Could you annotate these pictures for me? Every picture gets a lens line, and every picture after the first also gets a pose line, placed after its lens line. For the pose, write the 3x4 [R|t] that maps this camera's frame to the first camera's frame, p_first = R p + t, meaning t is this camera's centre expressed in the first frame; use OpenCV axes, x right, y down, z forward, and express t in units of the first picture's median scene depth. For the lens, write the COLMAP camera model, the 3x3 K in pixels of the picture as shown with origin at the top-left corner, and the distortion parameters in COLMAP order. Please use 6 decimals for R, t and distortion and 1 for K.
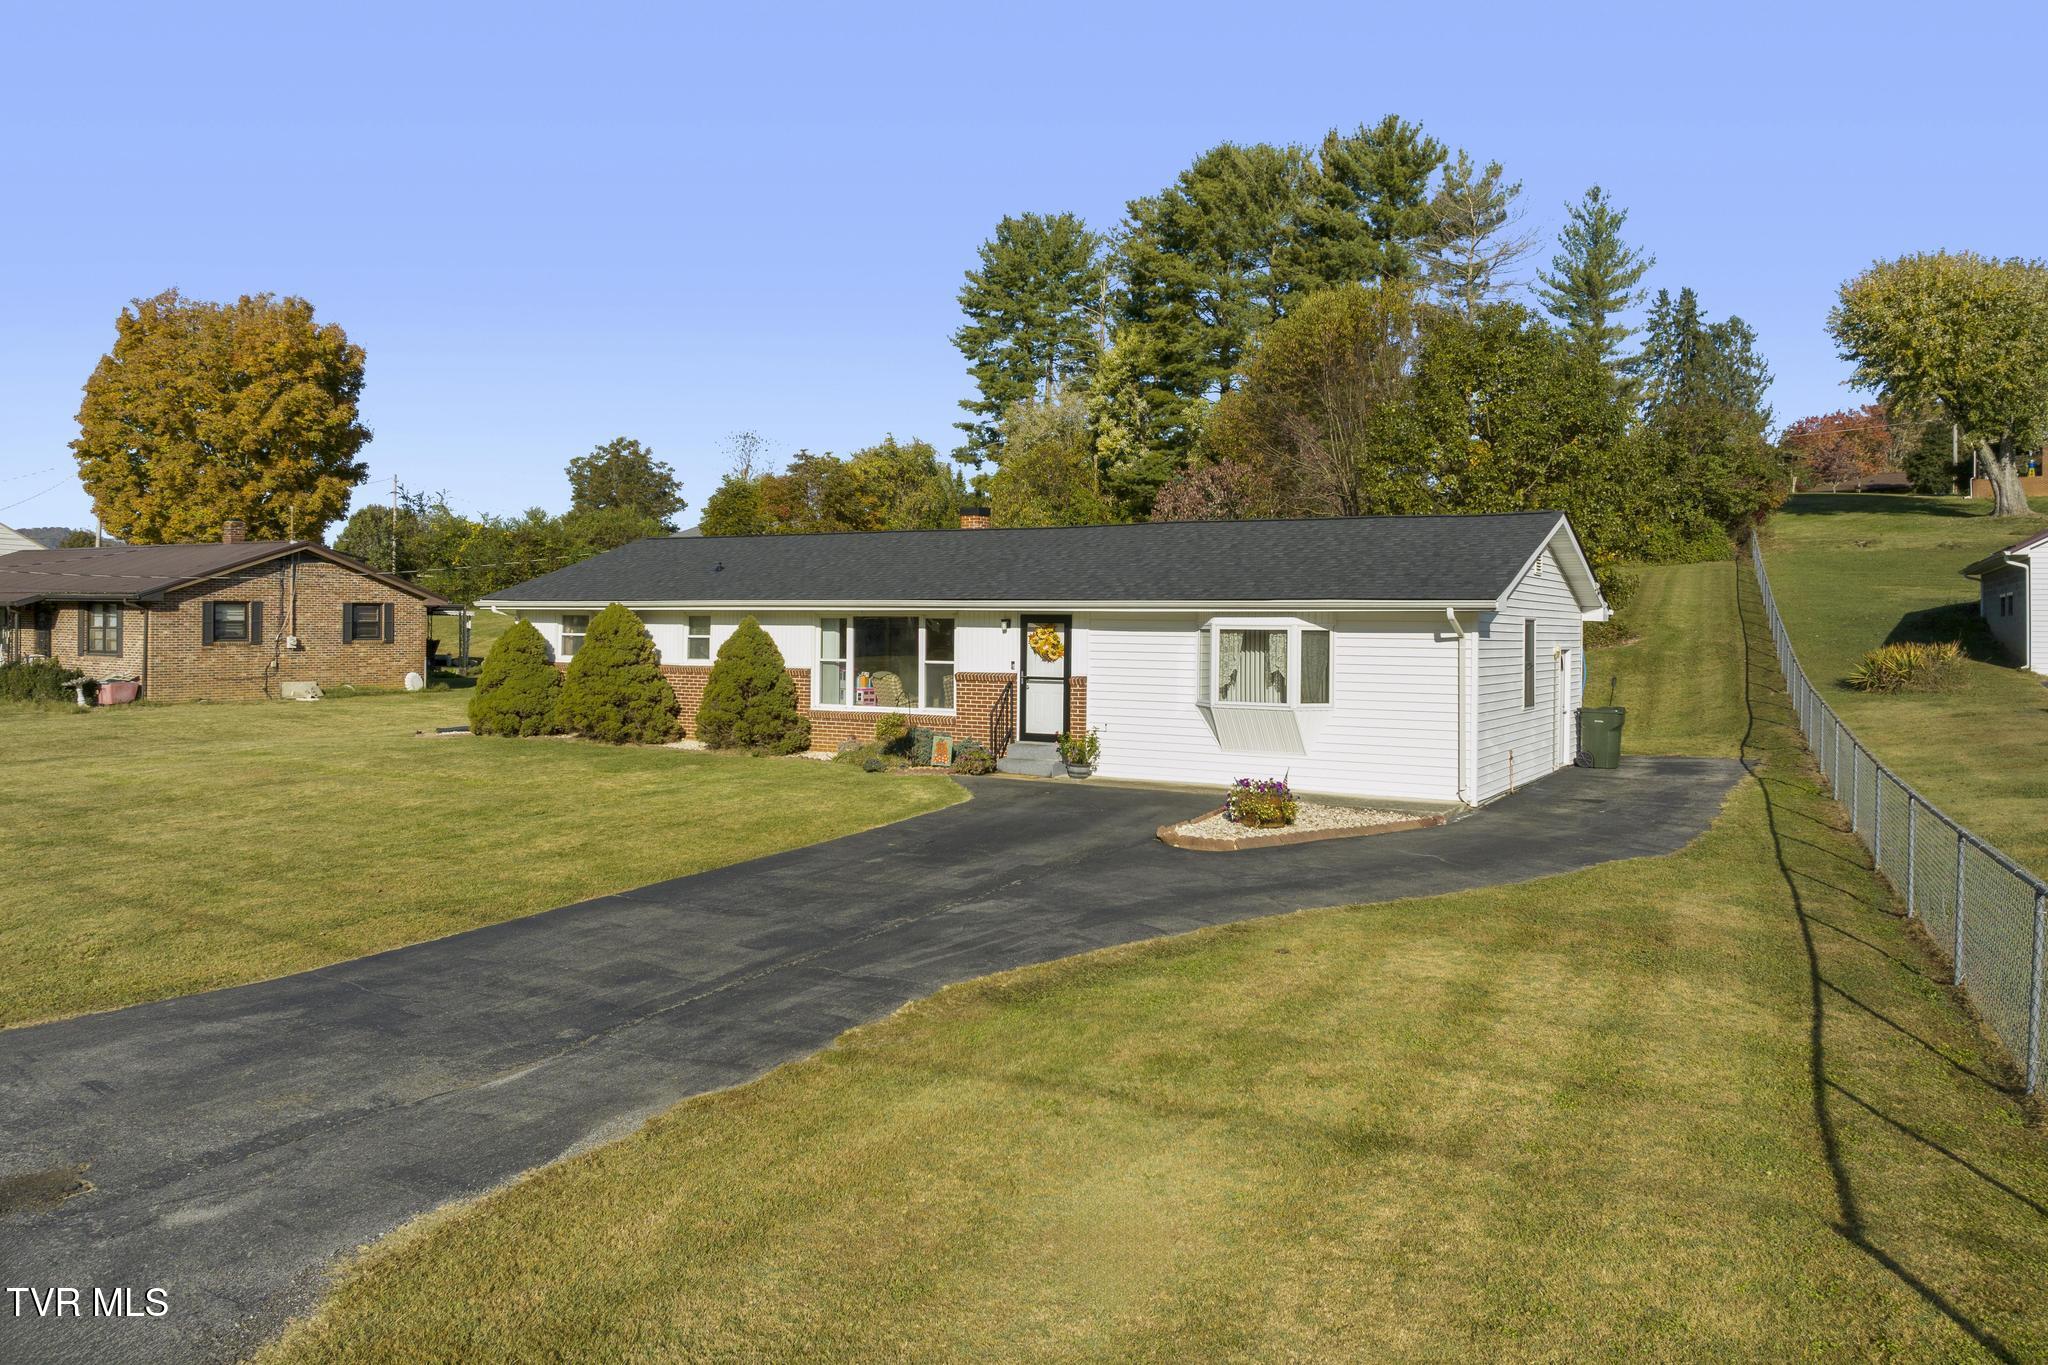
lens RADIAL K [[1438.4, 0, 1037.2], [0, 1438.4, 640.9], [0, 0, 1]] dist [-0.039803, 0.007582]
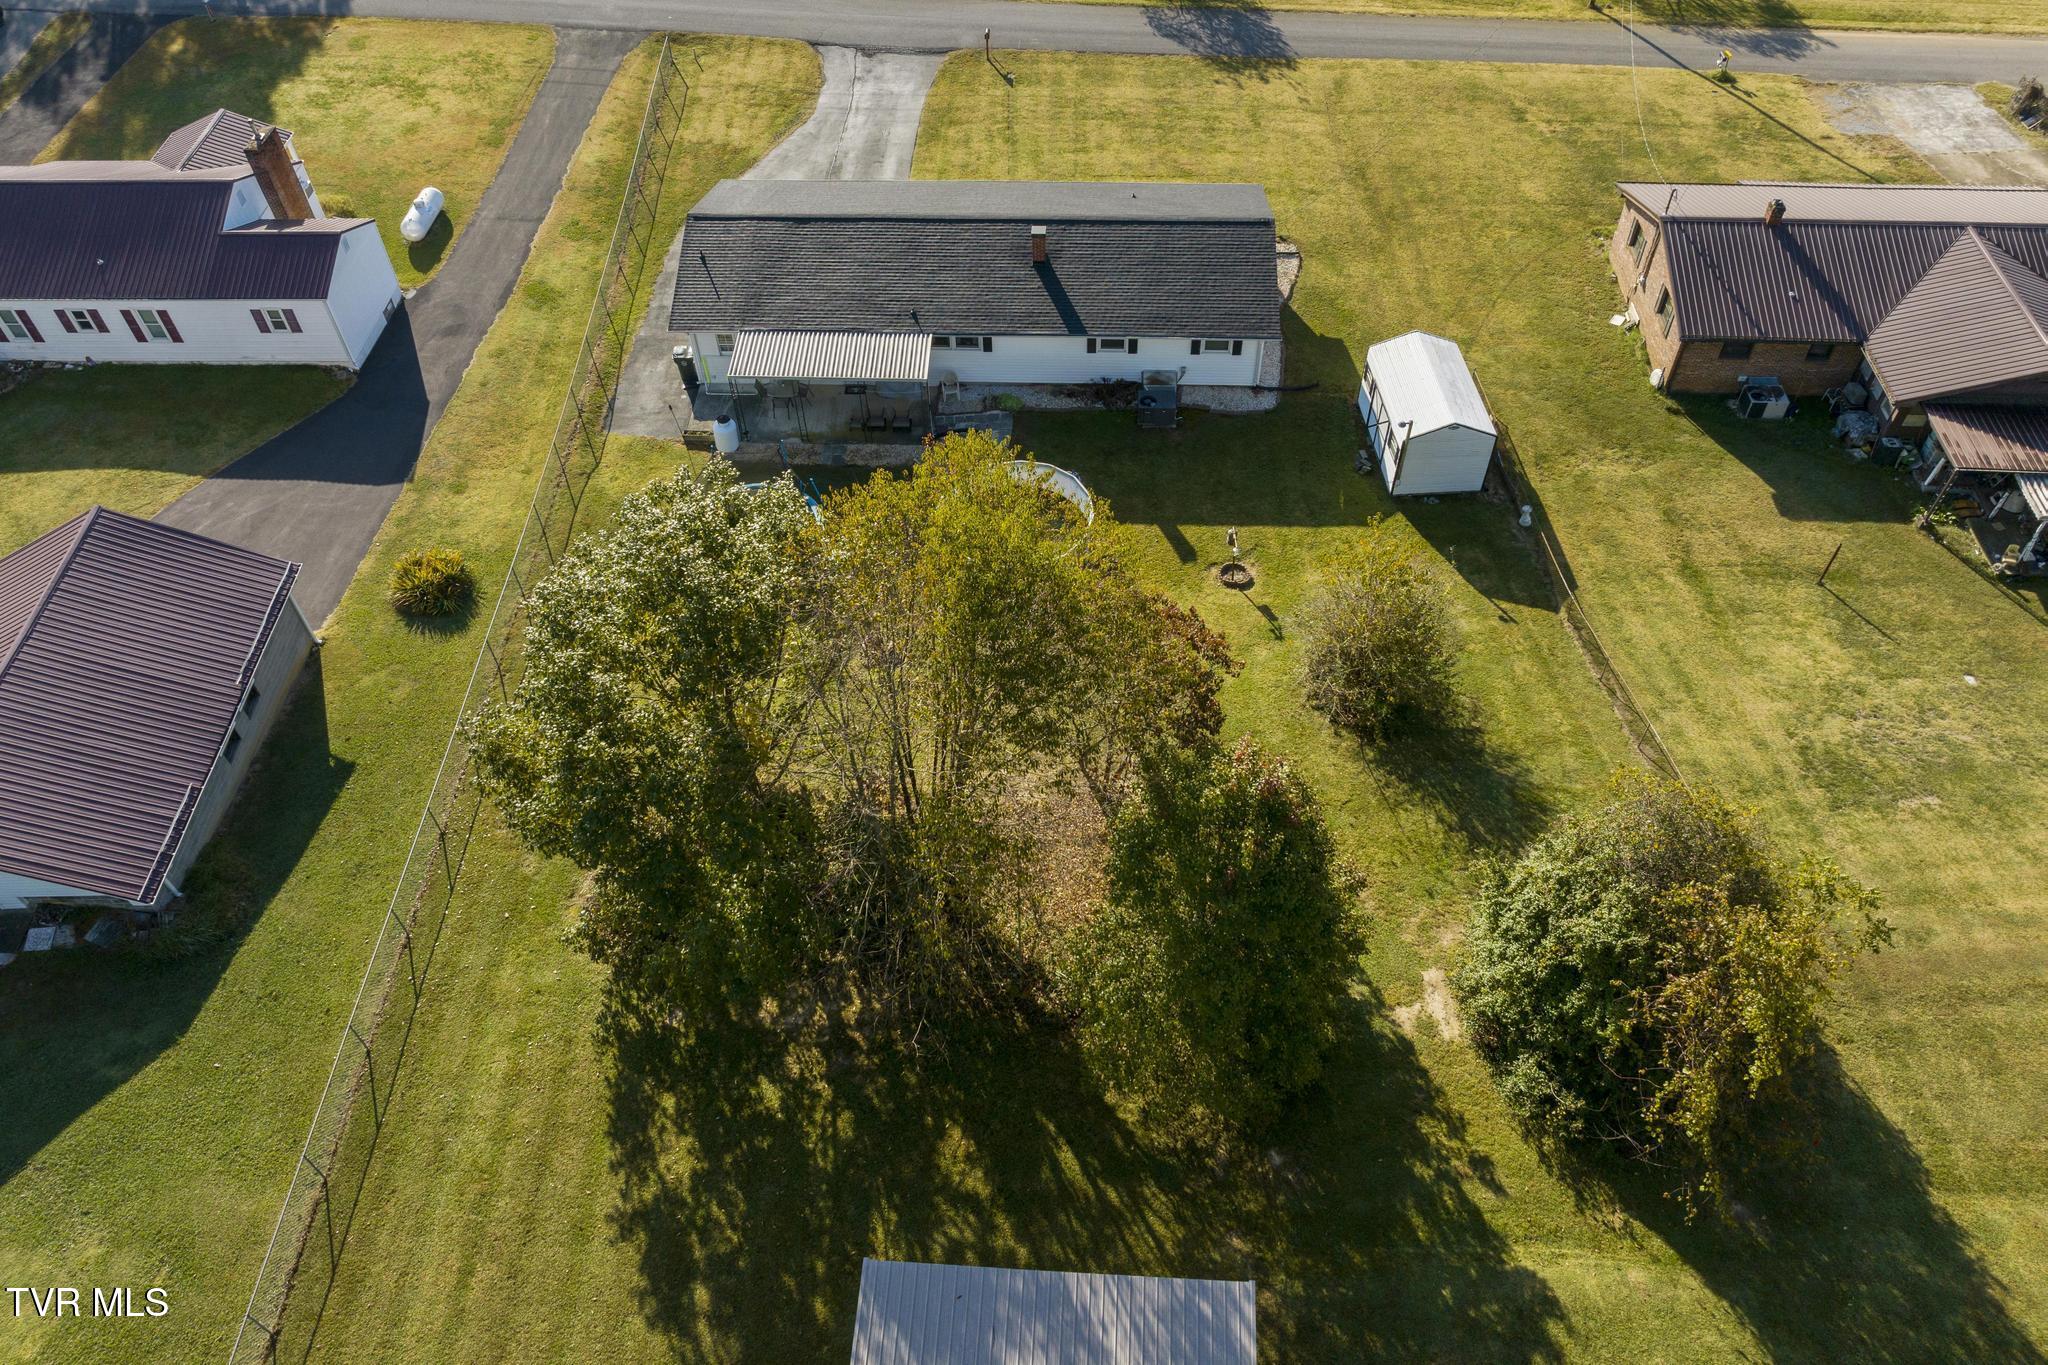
lens RADIAL K [[1438.4, 0, 1031.0], [0, 1438.4, 595.1], [0, 0, 1]] dist [-0.039803, 0.007582]
pose [[-0.883538, 0.352326, -0.308588, 0.416448], [0.005994, 0.667324, 0.744744, -0.705906], [0.468321, 0.656160, -0.591718, 1.554120]]
